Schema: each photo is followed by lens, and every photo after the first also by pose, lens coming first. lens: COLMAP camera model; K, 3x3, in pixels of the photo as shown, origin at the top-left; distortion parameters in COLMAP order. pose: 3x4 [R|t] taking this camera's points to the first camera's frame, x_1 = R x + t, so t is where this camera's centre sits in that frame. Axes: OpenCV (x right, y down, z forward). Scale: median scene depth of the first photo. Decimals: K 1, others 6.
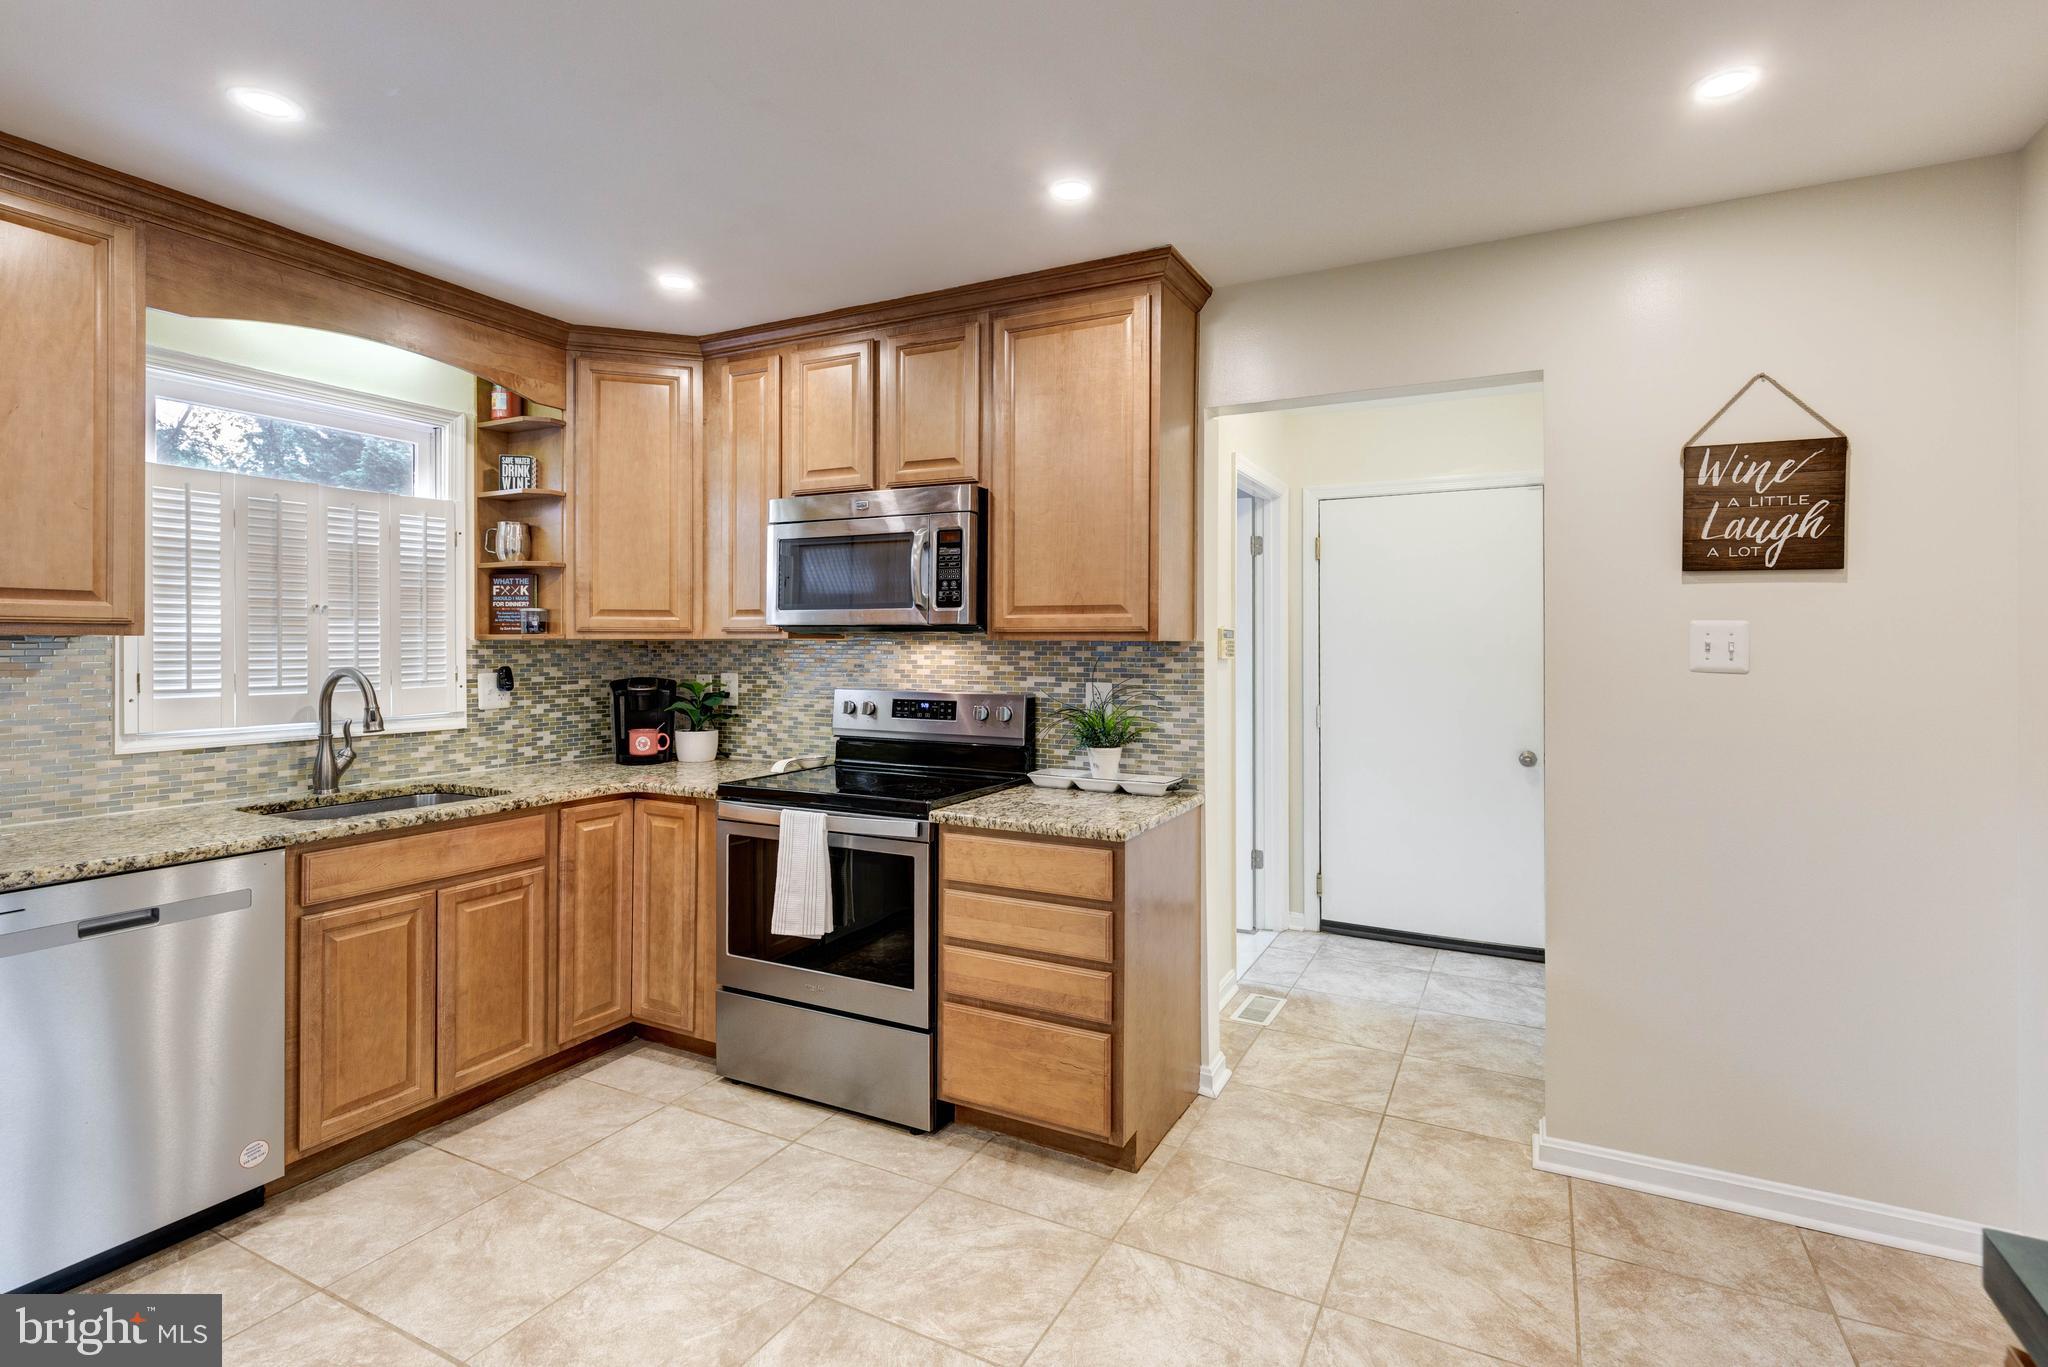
lens RADIAL K [[957.0, 0, 1049.5], [0, 957.0, 641.7], [0, 0, 1]] dist [0.007286, -0.002504]
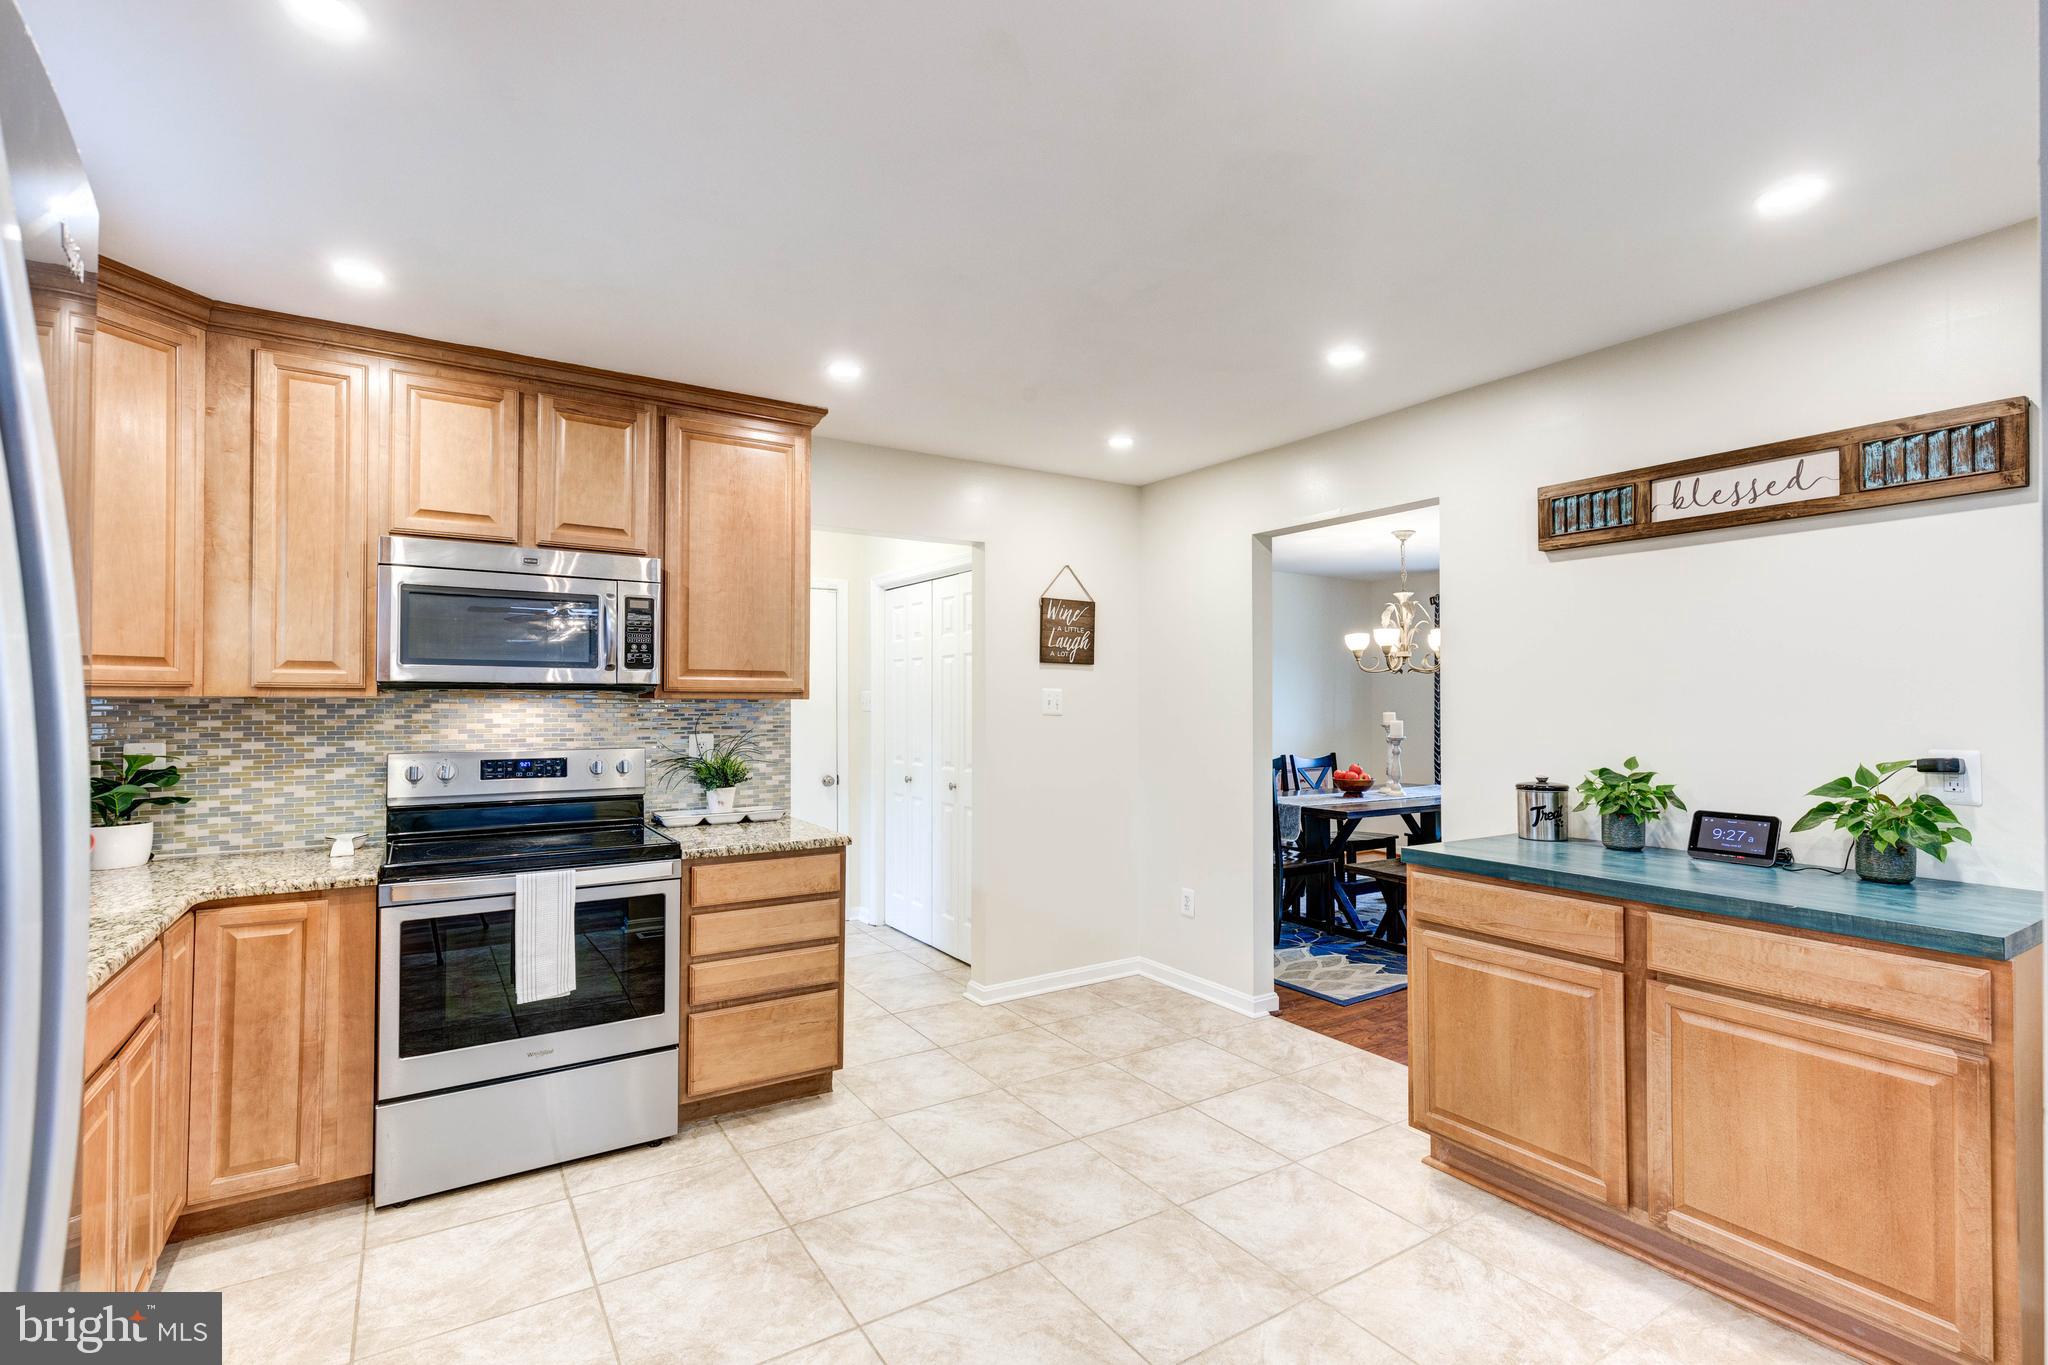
lens RADIAL K [[926.0, 0, 990.6], [0, 926.0, 696.0], [0, 0, 1]] dist [0.004343, -0.001627]
pose [[0.524439, 0.002098, 0.851446, -0.790661], [-0.001066, 0.999998, -0.001807, -0.003299], [-0.851448, 0.000040, 0.524440, 0.103627]]
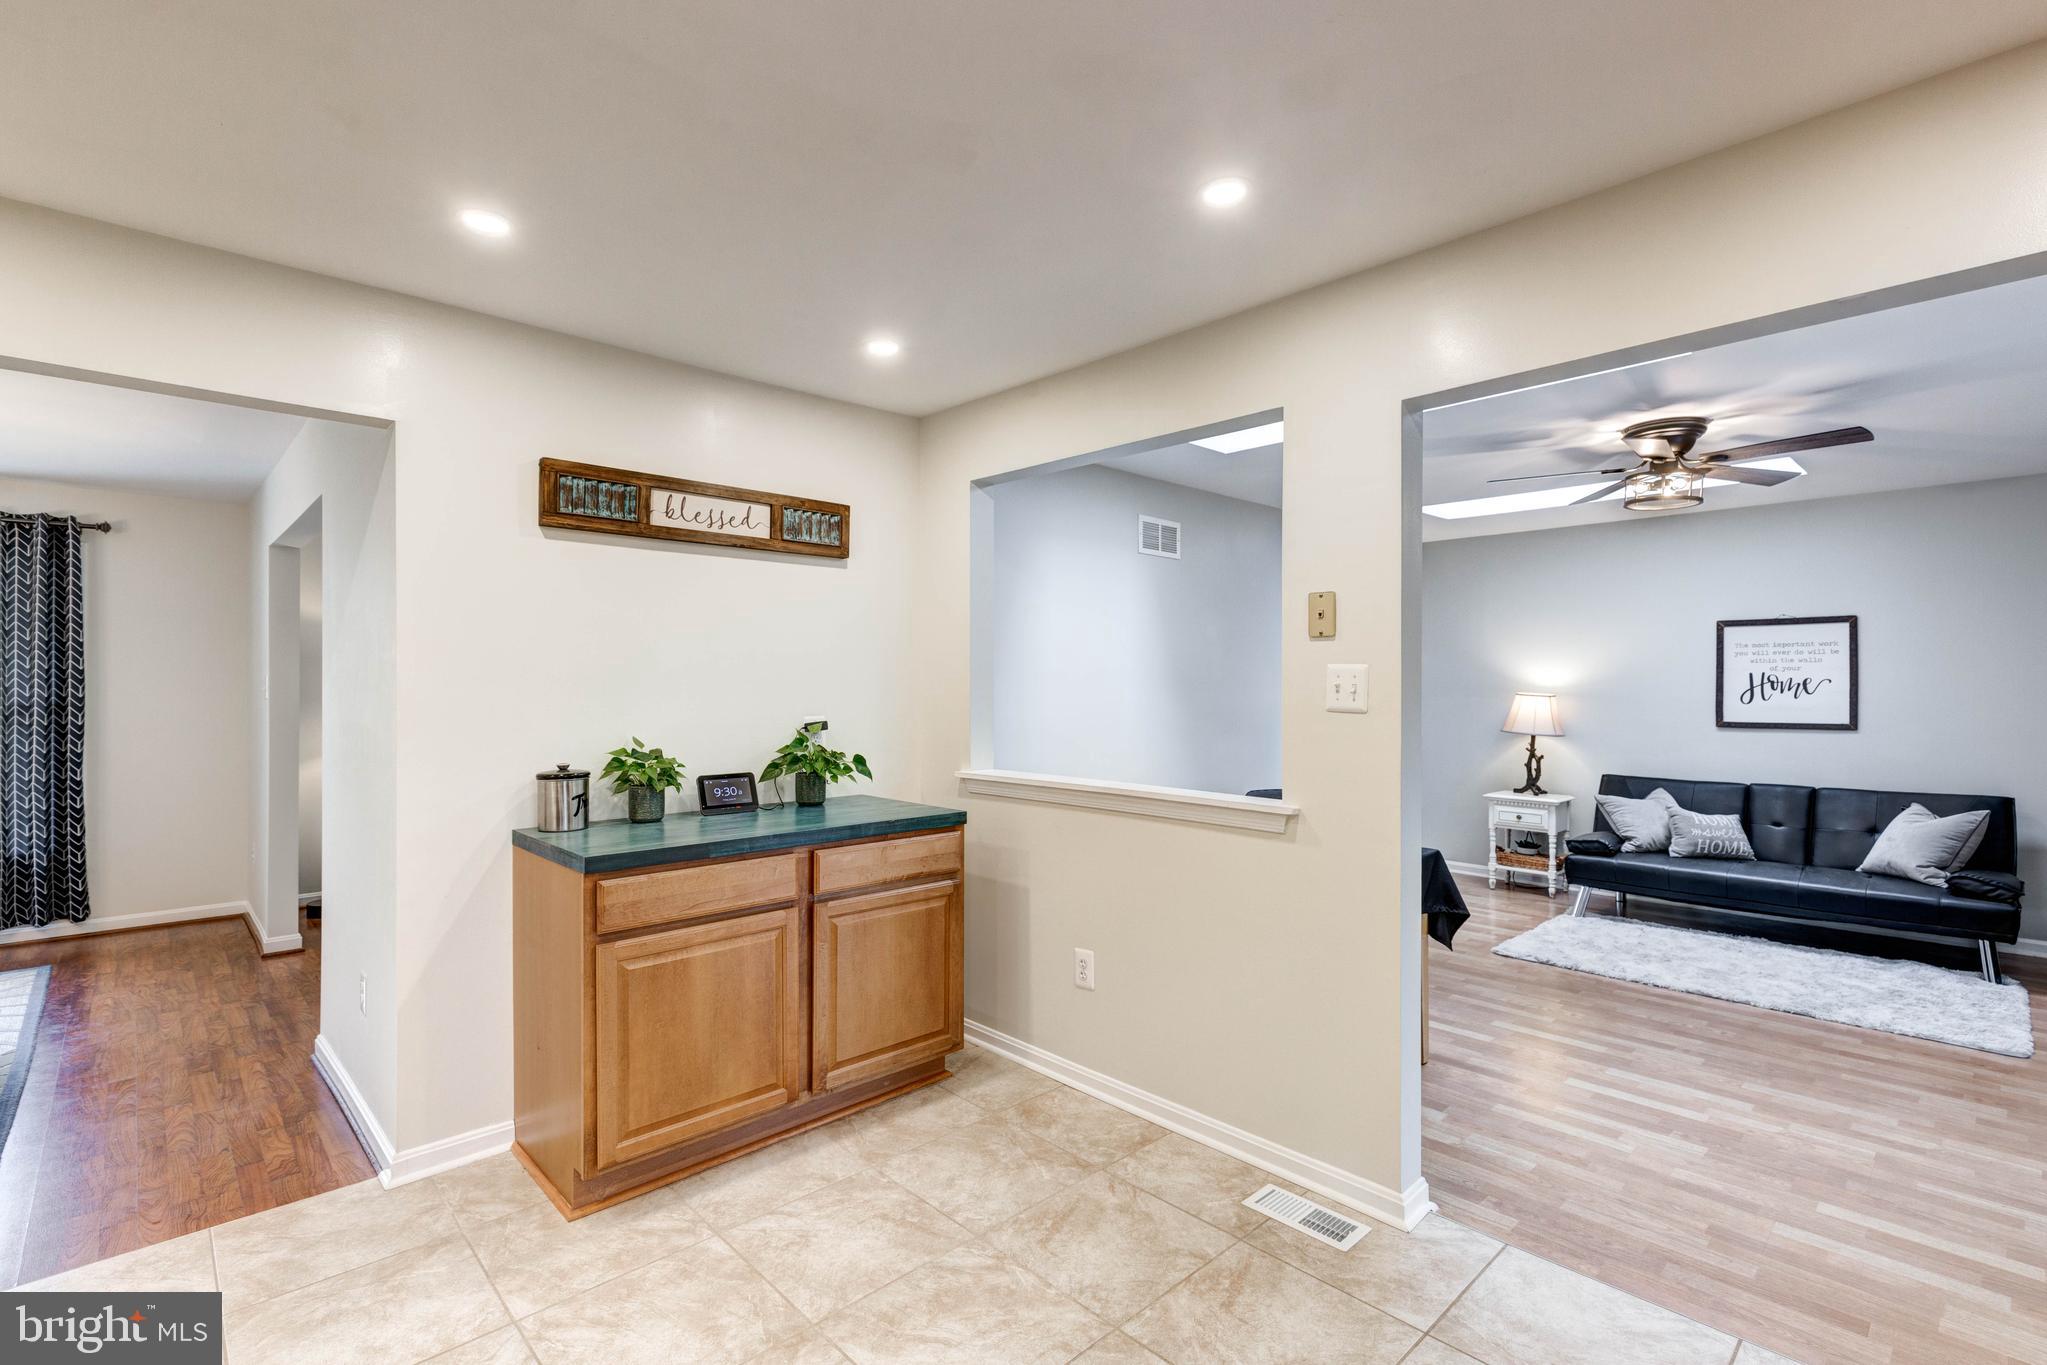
lens RADIAL K [[925.5, 0, 1072.0], [0, 925.5, 689.5], [0, 0, 1]] dist [0.004343, -0.001627]
pose [[-0.950015, -0.004860, 0.312167, -0.412901], [-0.004611, 0.999988, 0.001535, 0.000723], [-0.312170, 0.000018, -0.950026, 0.876282]]
